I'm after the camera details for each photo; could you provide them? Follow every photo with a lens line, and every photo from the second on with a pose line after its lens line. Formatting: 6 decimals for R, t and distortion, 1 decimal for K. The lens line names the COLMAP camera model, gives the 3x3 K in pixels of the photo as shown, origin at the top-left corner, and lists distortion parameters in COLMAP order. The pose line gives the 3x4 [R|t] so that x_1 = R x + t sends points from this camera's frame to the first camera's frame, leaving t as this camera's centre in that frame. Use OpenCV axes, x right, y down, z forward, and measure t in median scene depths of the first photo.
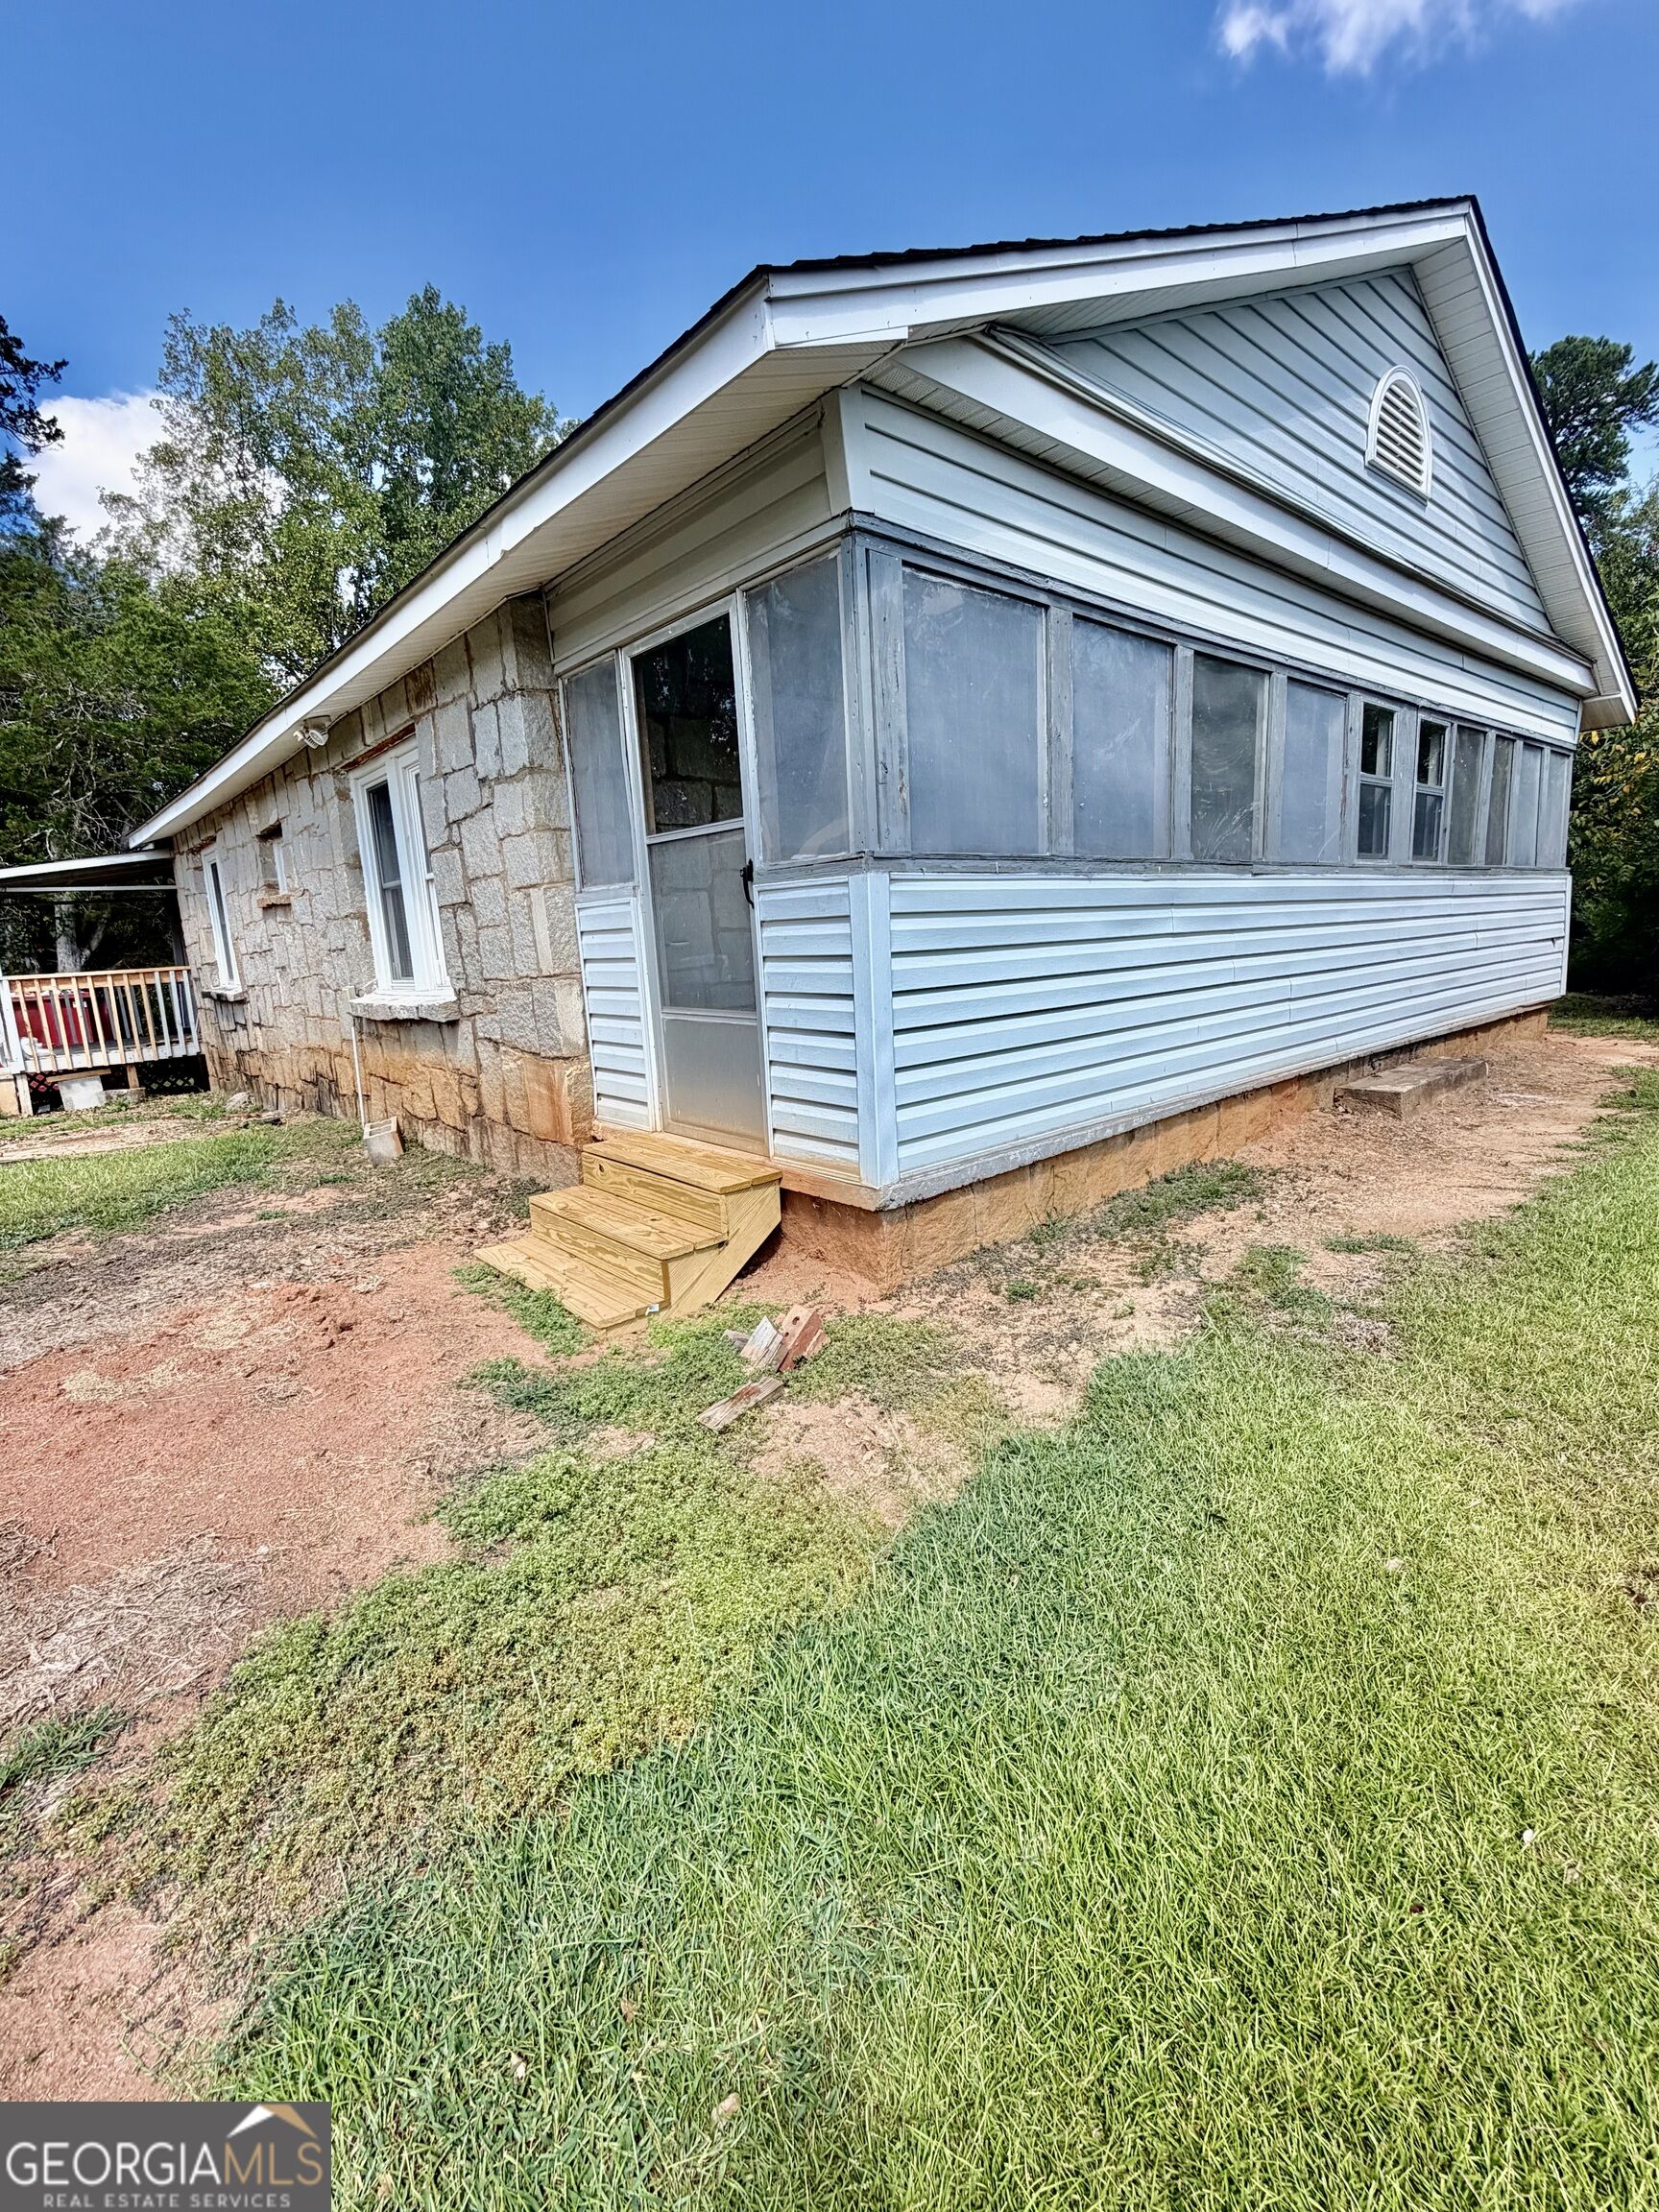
lens RADIAL K [[967.1, 0, 833.0], [0, 967.1, 1114.5], [0, 0, 1]] dist [0.001253, 0.000035]
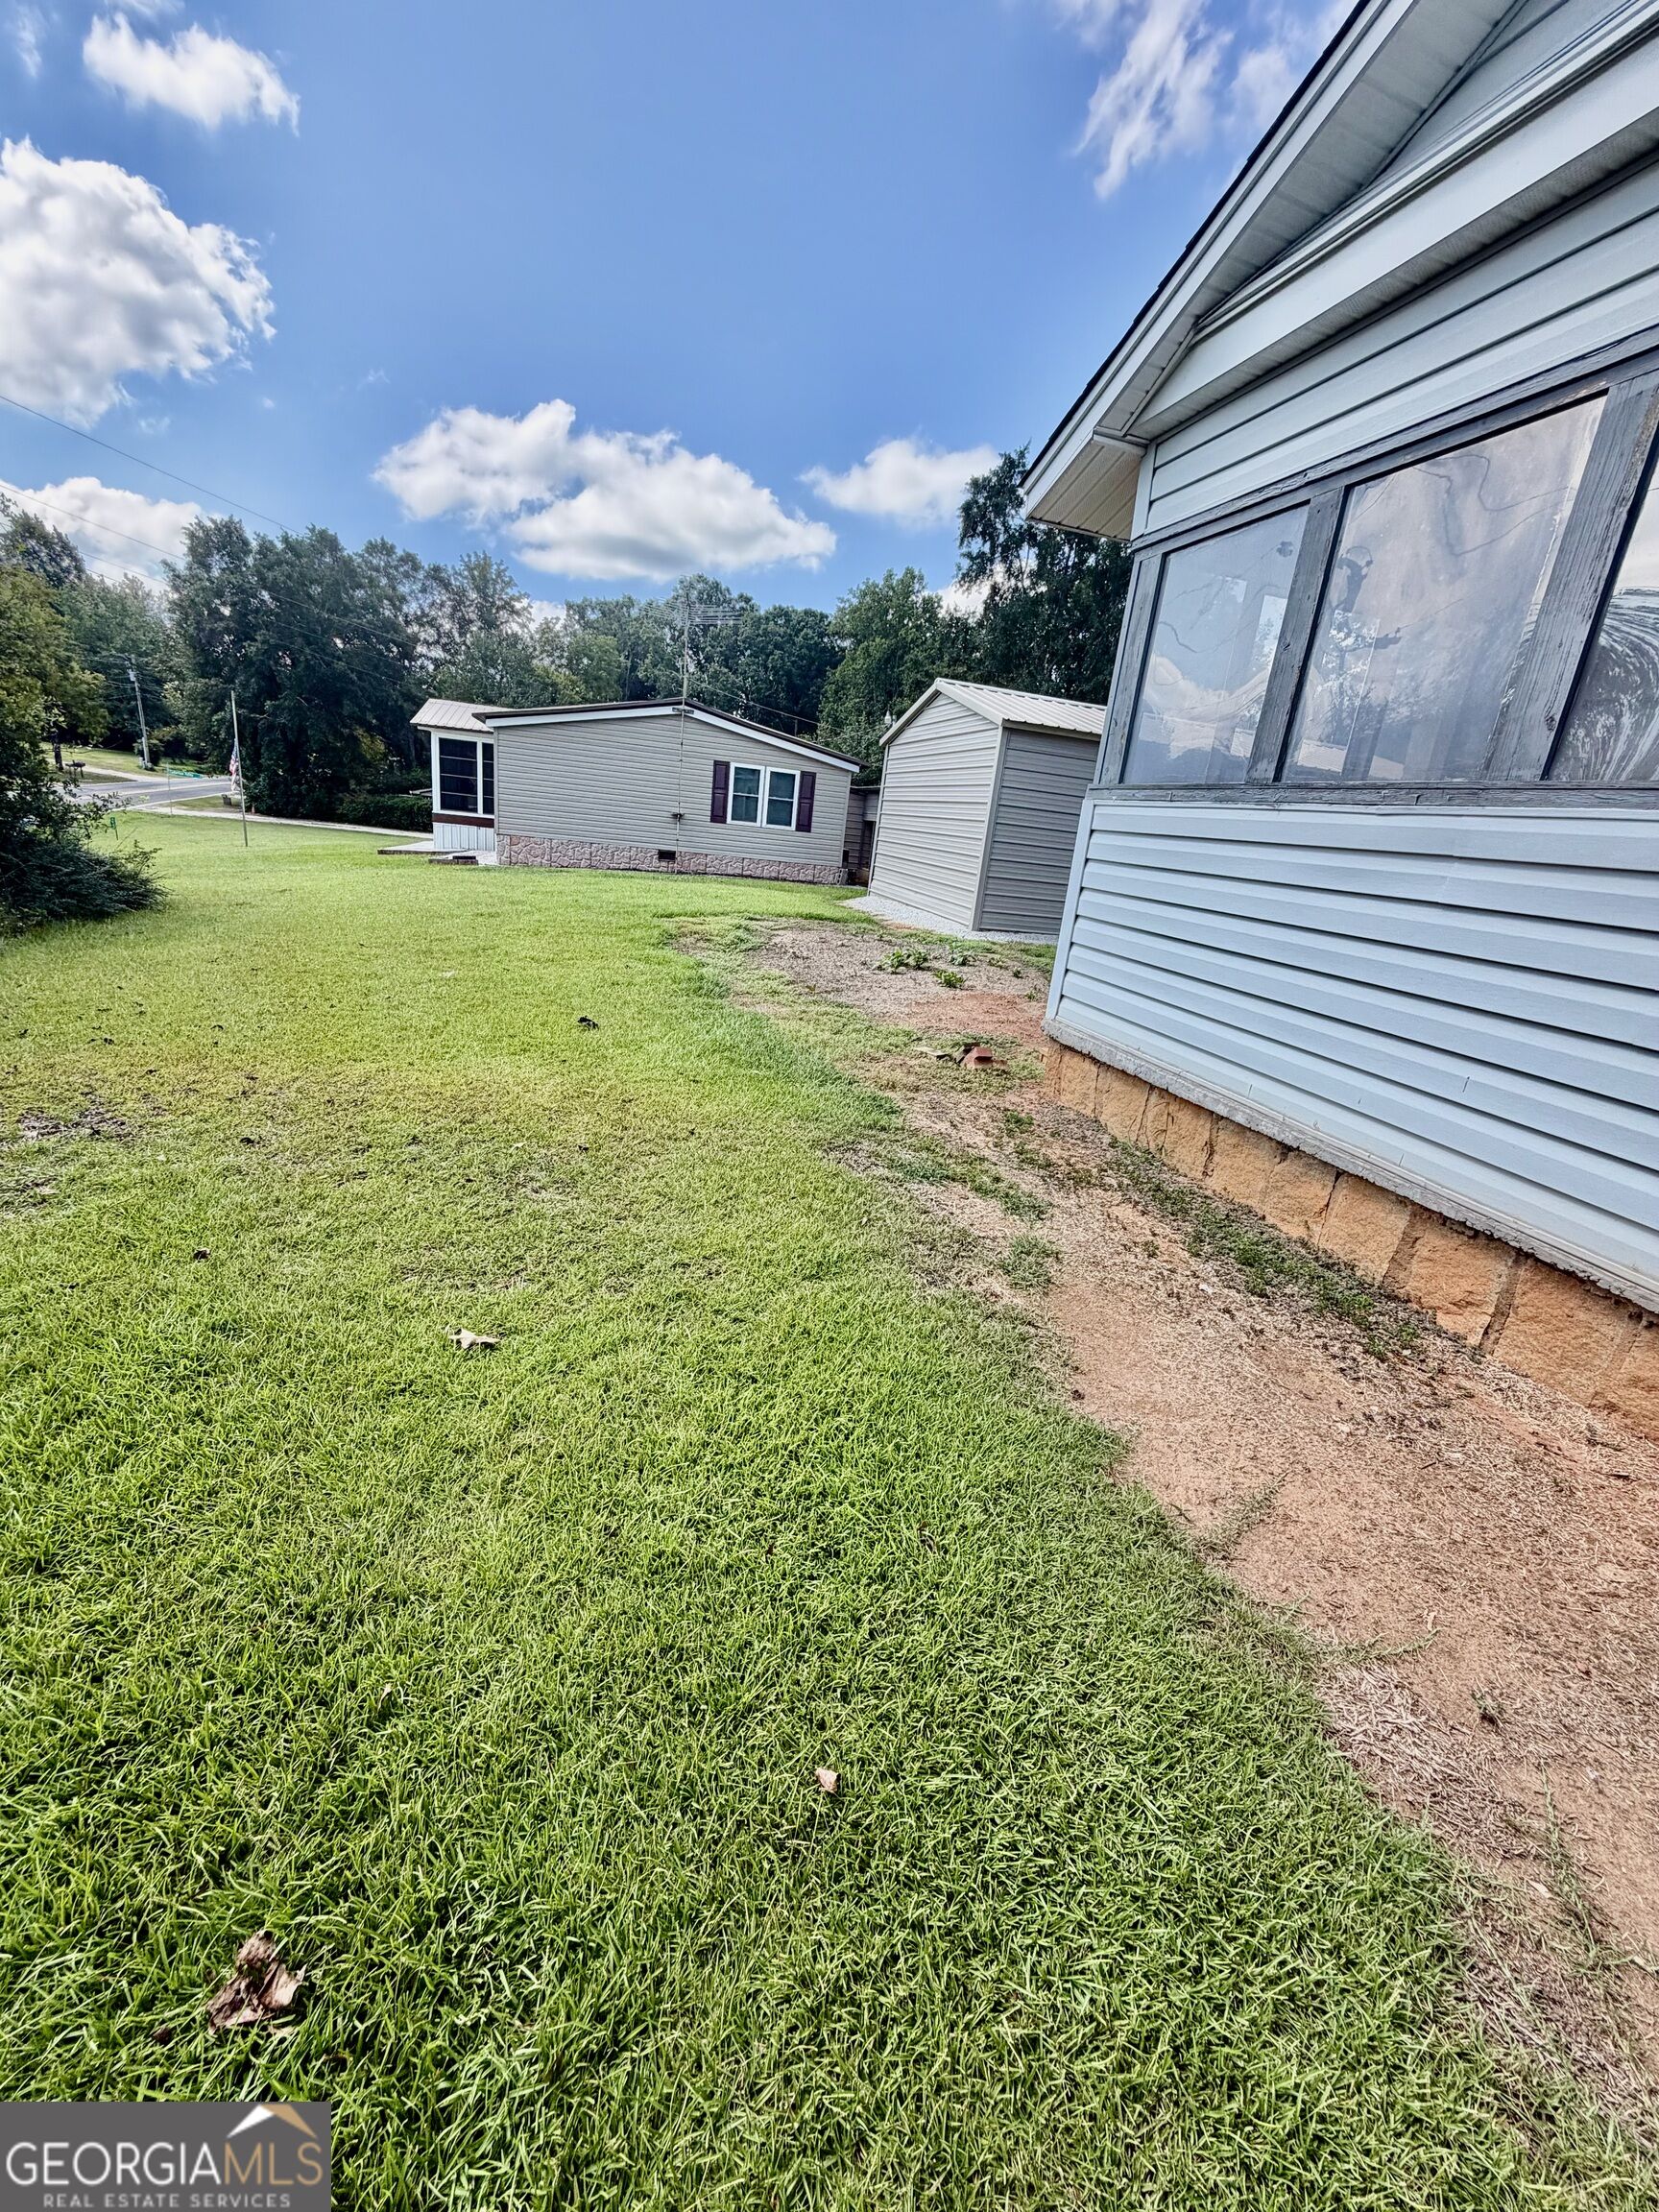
lens RADIAL K [[889.5, 0, 825.7], [0, 889.5, 1102.6], [0, 0, 1]] dist [0.000588, 0.000019]
pose [[-0.421411, 0.282196, -0.861846, 1.229740], [-0.237691, 0.882759, 0.405265, -0.246495], [0.875166, 0.375636, -0.304929, 1.021027]]
